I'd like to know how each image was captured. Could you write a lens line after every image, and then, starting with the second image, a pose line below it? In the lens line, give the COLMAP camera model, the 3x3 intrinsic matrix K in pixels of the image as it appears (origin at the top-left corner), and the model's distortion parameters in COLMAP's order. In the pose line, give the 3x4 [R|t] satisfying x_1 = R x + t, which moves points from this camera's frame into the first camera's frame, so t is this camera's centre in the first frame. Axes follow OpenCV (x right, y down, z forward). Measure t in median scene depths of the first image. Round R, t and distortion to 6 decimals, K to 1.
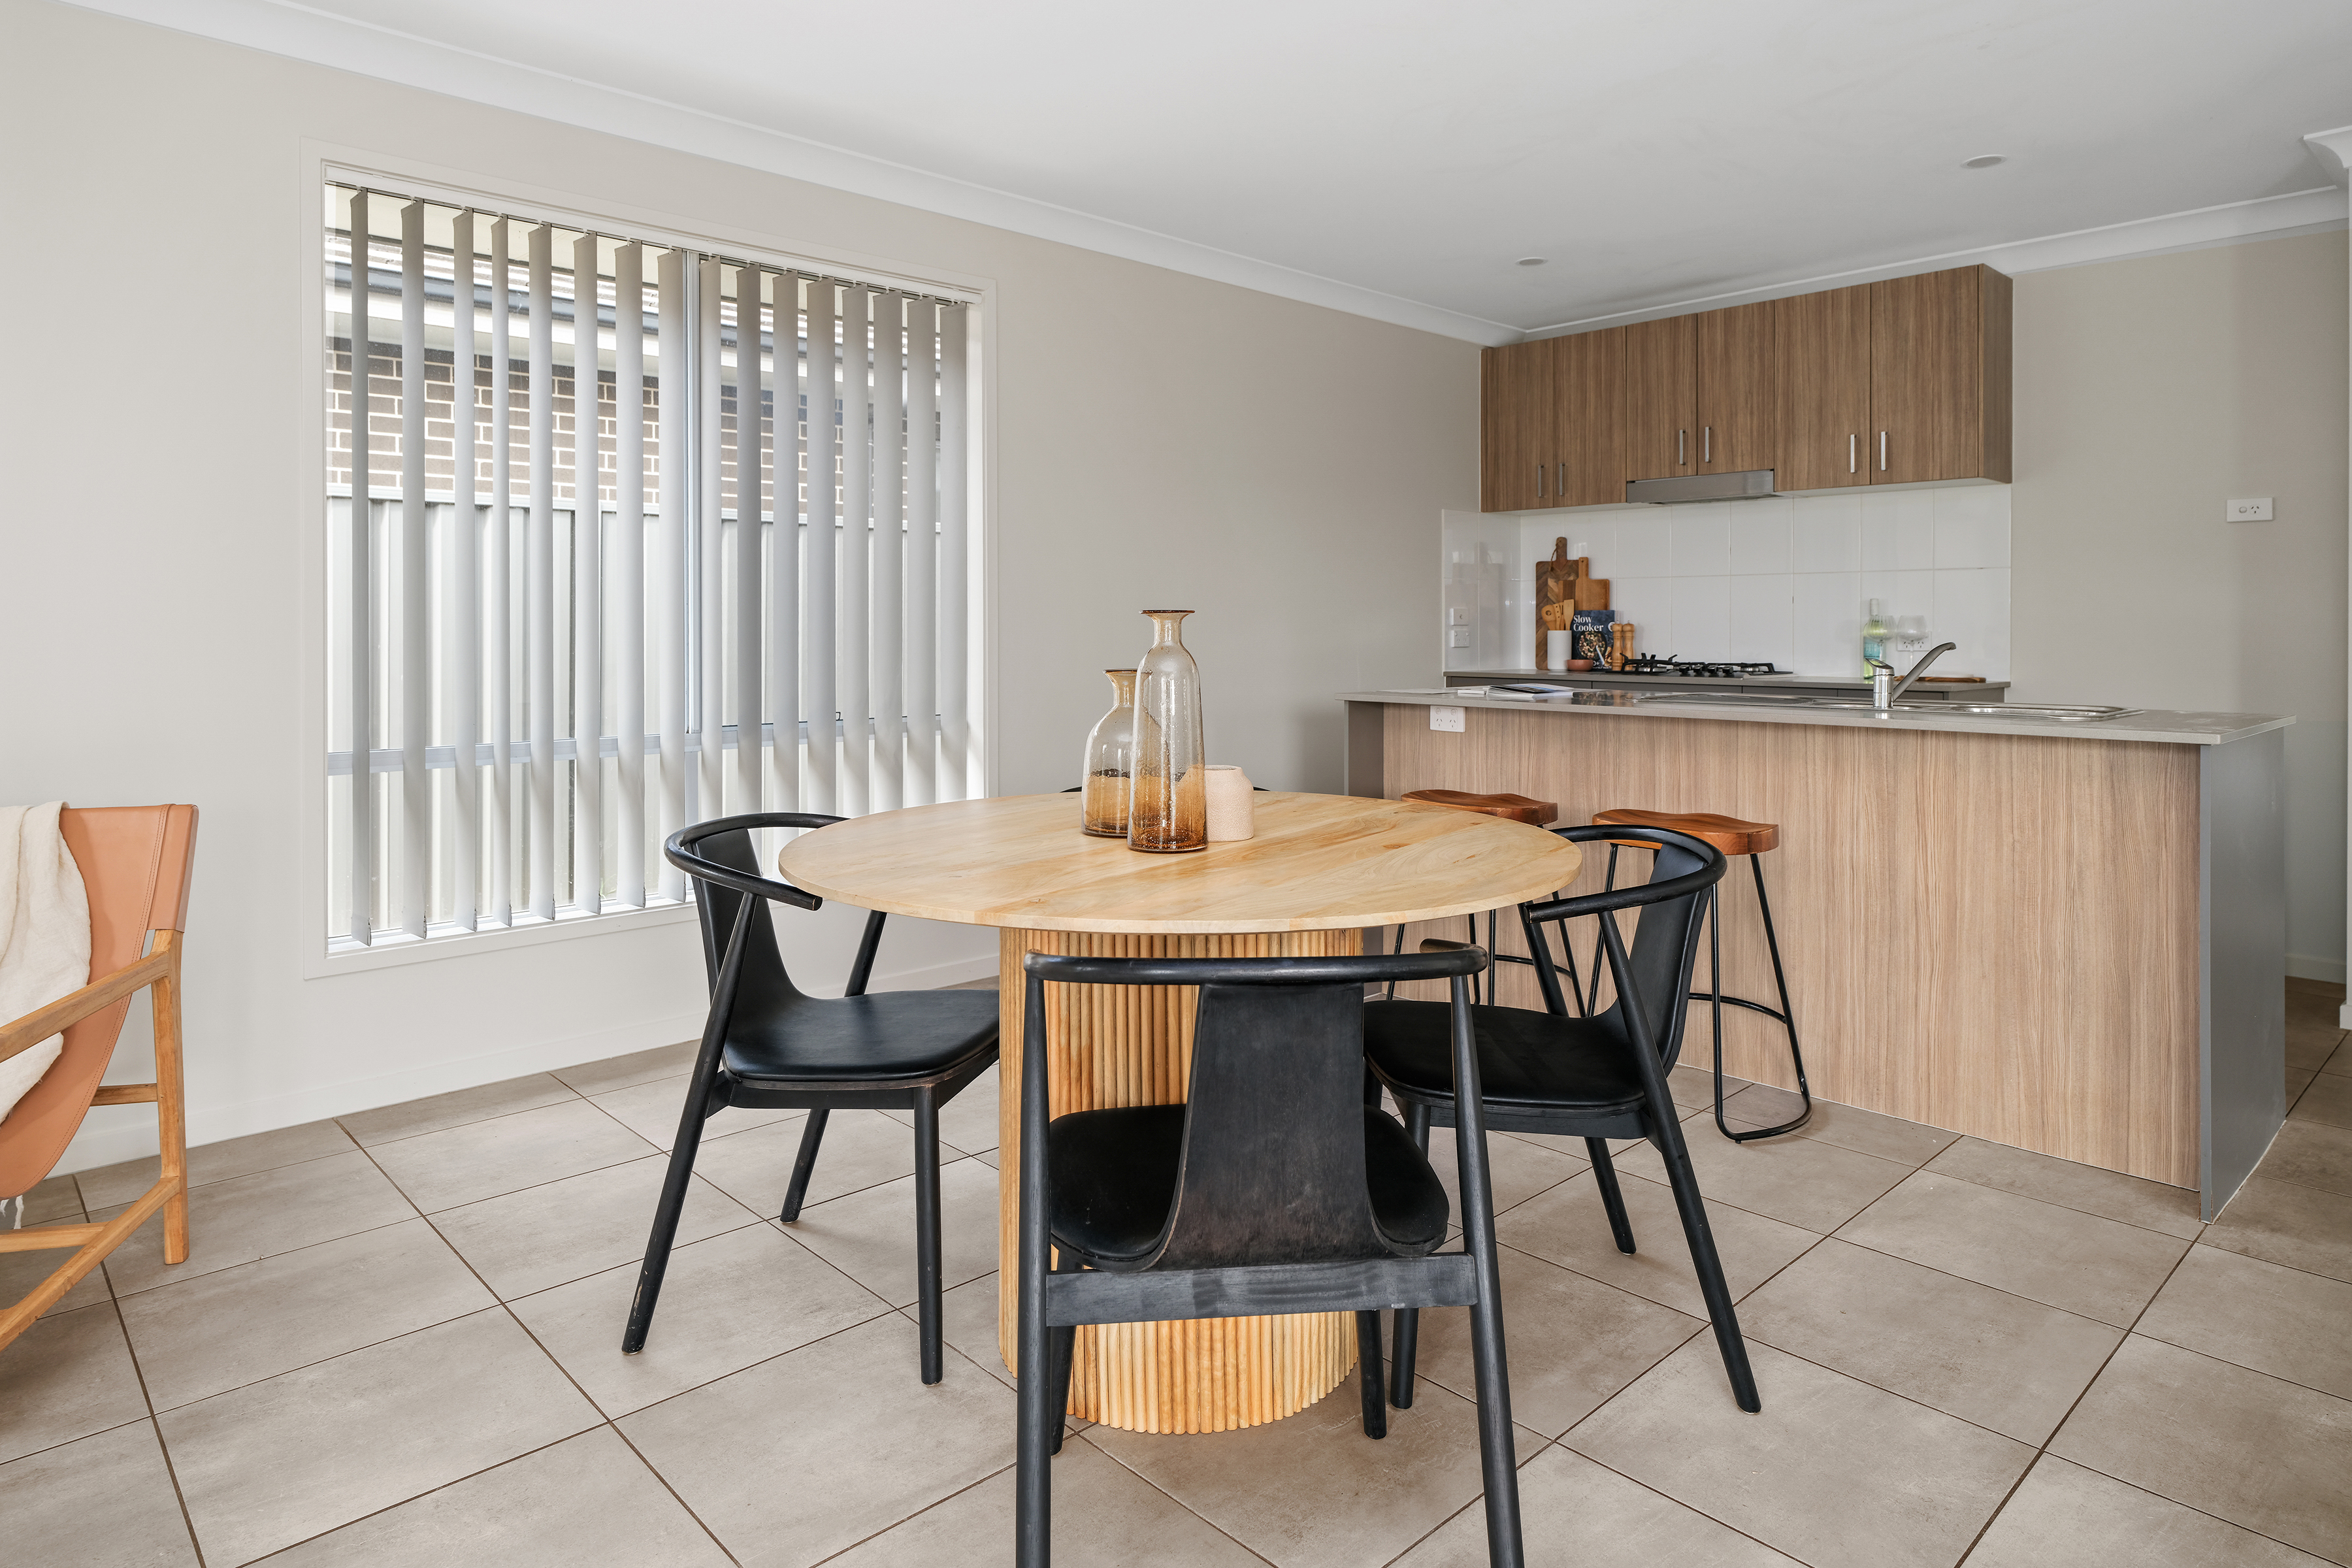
lens RADIAL K [[1365.3, 0, 1176.2], [0, 1365.3, 779.2], [0, 0, 1]] dist [0.001955, -0.000902]
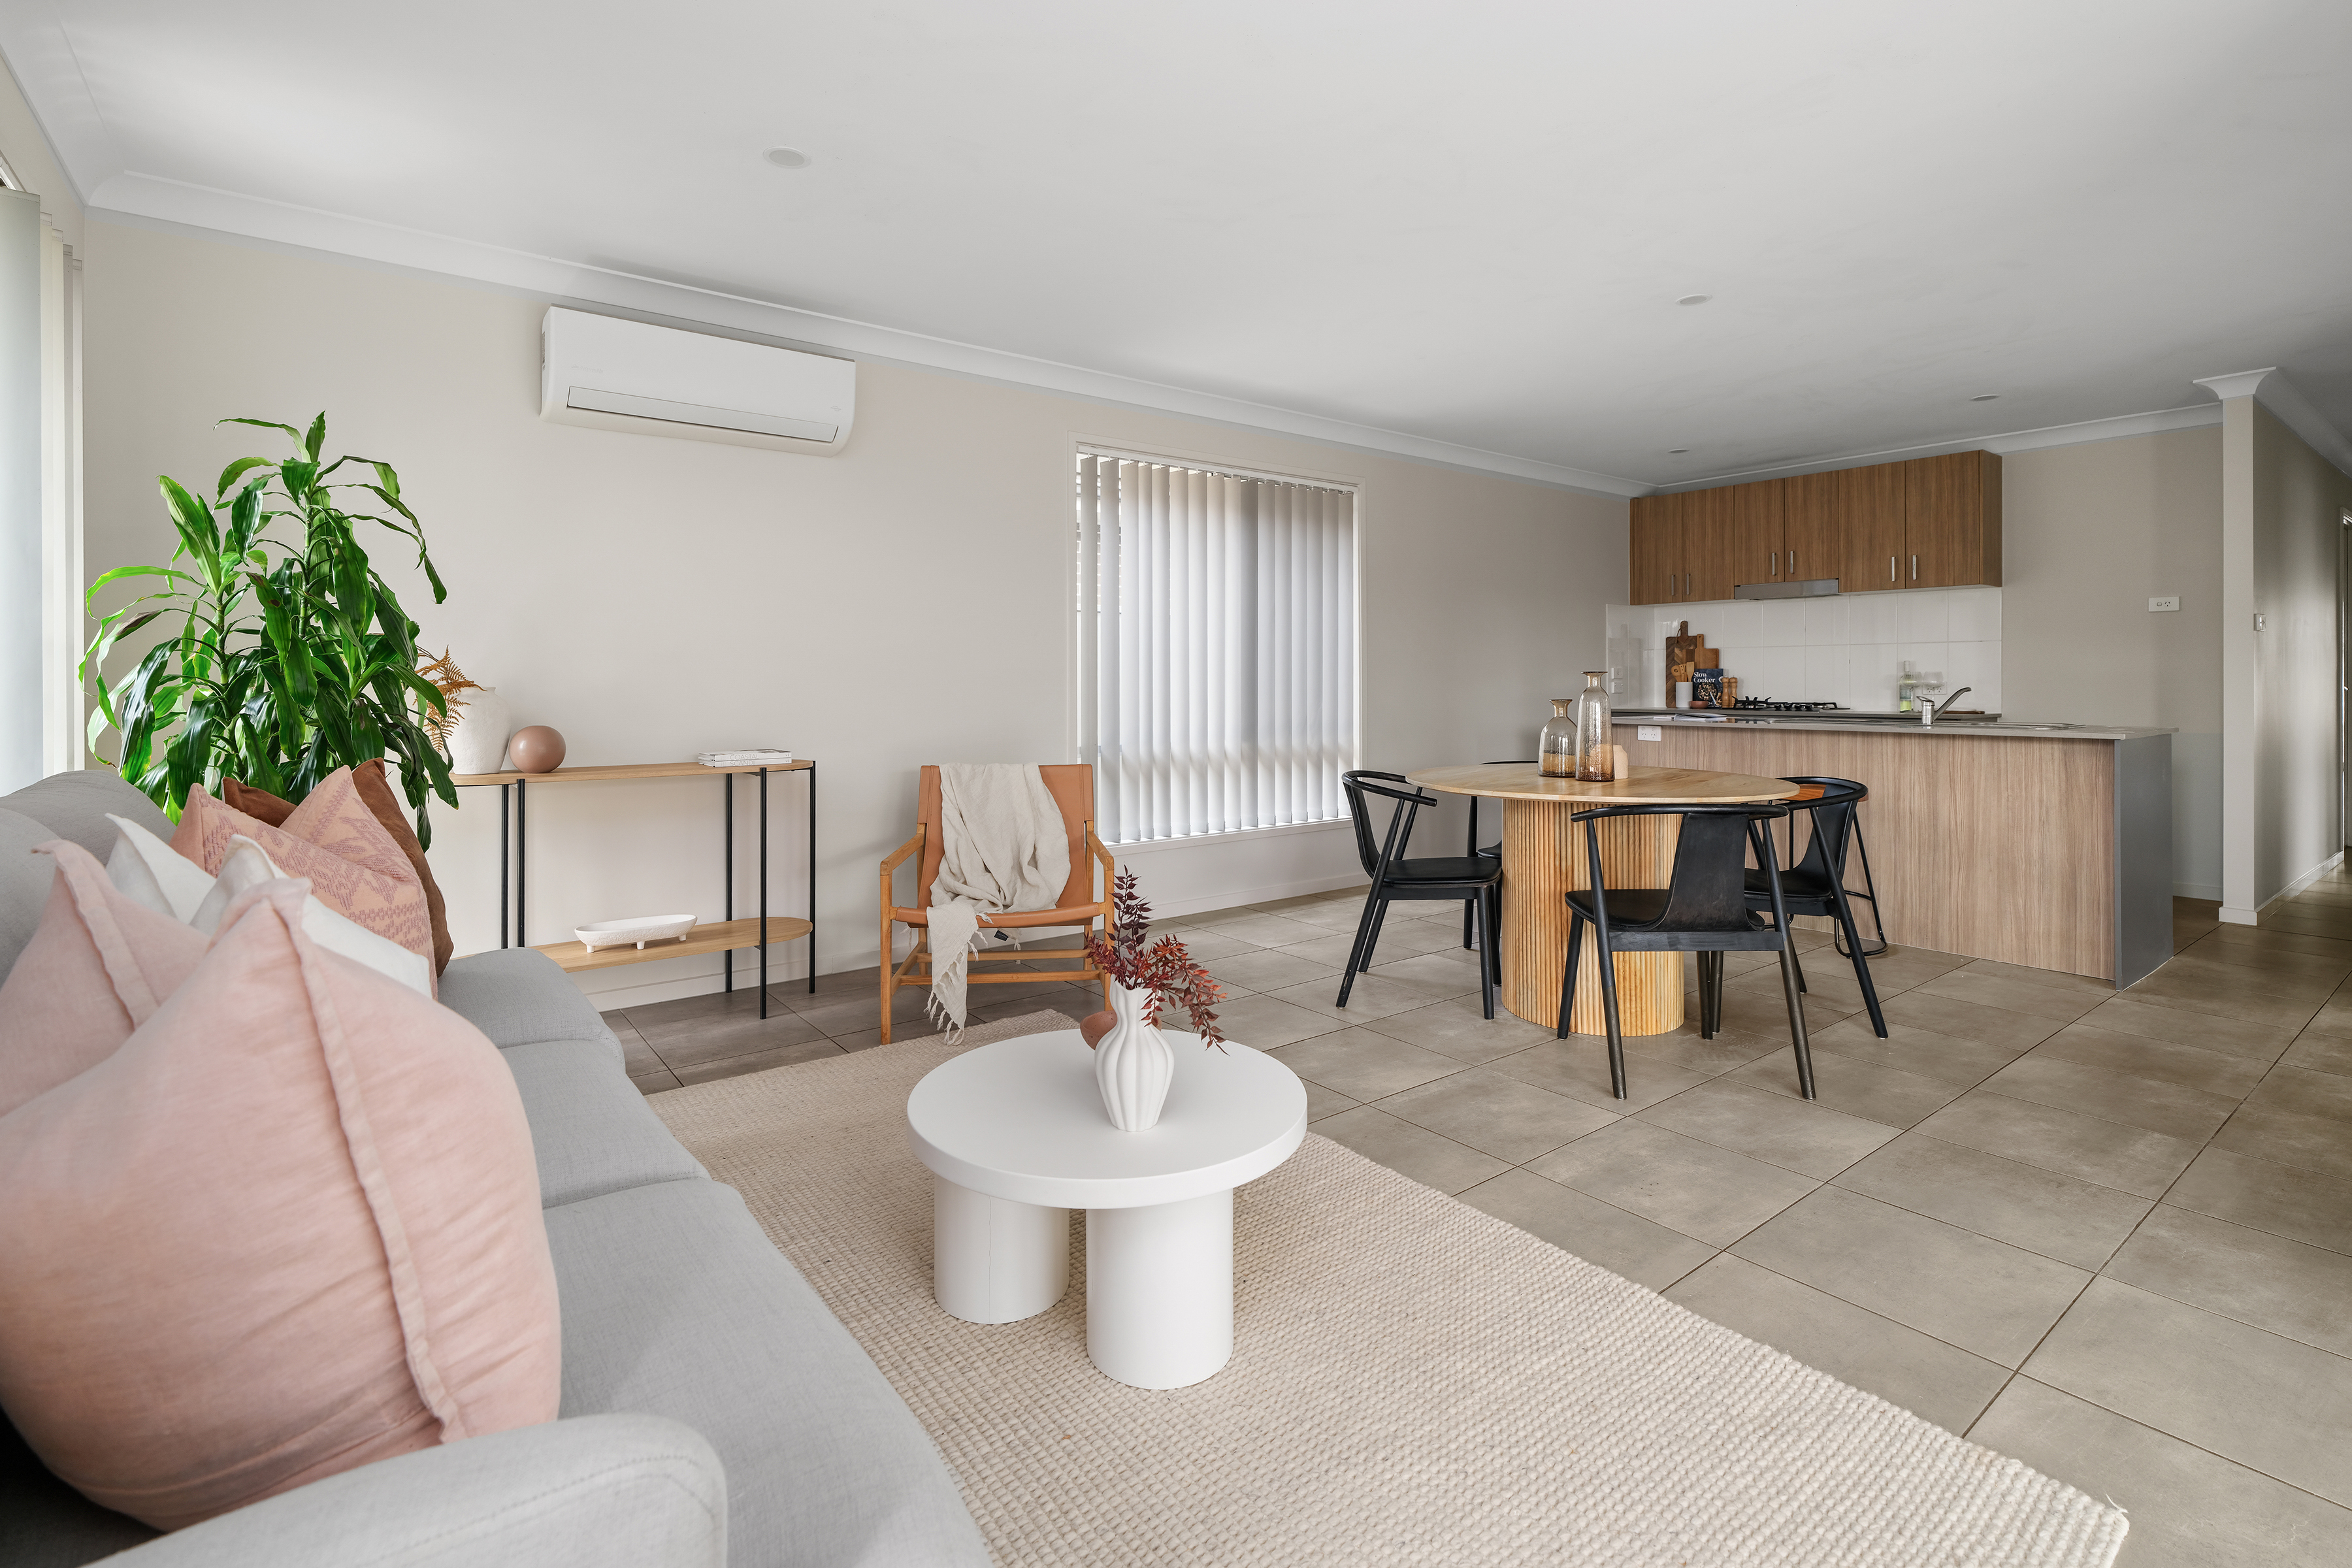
lens RADIAL K [[1080.0, 0, 1174.8], [0, 1080.0, 785.5], [0, 0, 1]] dist [0.000939, 0.000307]
pose [[0.995124, 0.007386, -0.098356, -0.232915], [-0.008863, 0.999854, -0.014587, 0.041423], [0.098234, 0.015387, 0.995044, -0.360592]]
